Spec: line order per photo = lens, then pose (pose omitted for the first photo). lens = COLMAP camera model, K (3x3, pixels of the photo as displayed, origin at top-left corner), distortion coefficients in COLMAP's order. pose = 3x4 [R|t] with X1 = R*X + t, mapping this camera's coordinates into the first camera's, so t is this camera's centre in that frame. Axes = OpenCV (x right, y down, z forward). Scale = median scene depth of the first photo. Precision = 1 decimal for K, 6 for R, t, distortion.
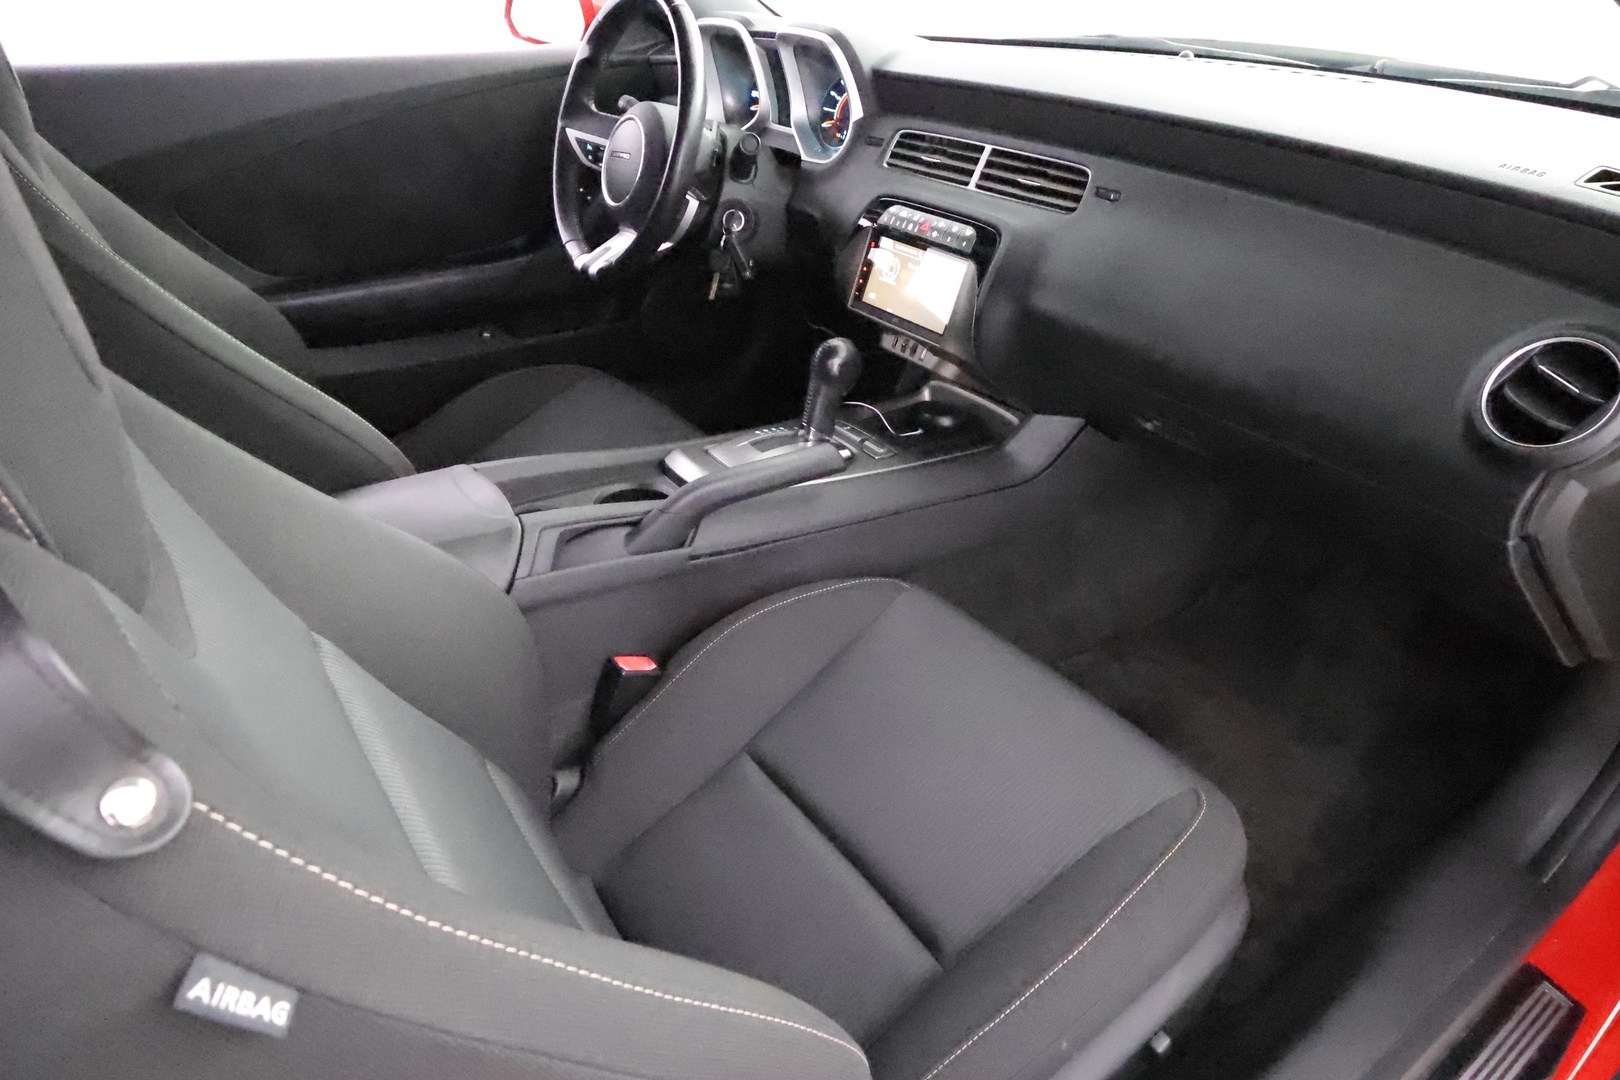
lens RADIAL K [[994.8, 0, 798.3], [0, 994.8, 543.2], [0, 0, 1]] dist [0.003345, 0.001176]
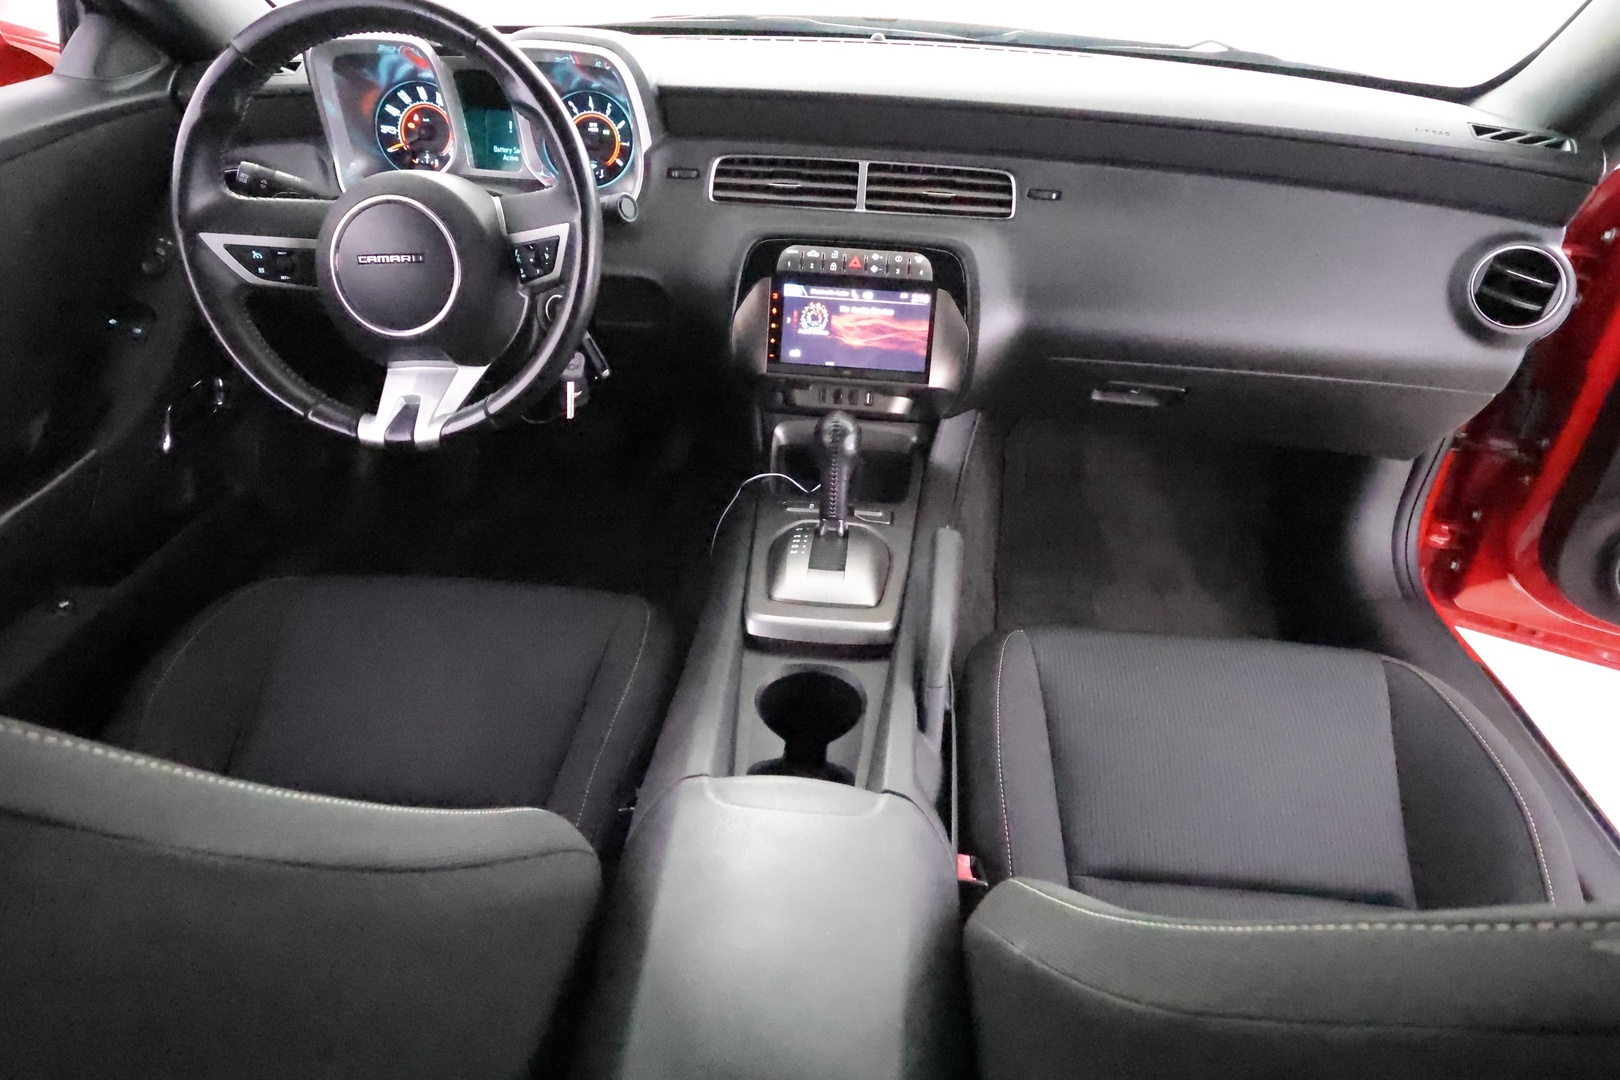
lens RADIAL K [[994.8, 0, 806.2], [0, 994.8, 542.5], [0, 0, 1]] dist [0.003345, 0.001176]
pose [[0.640634, -0.409613, 0.649465, -0.562414], [0.368966, 0.905995, 0.207455, -0.285442], [-0.673388, 0.106728, 0.731545, 0.398556]]
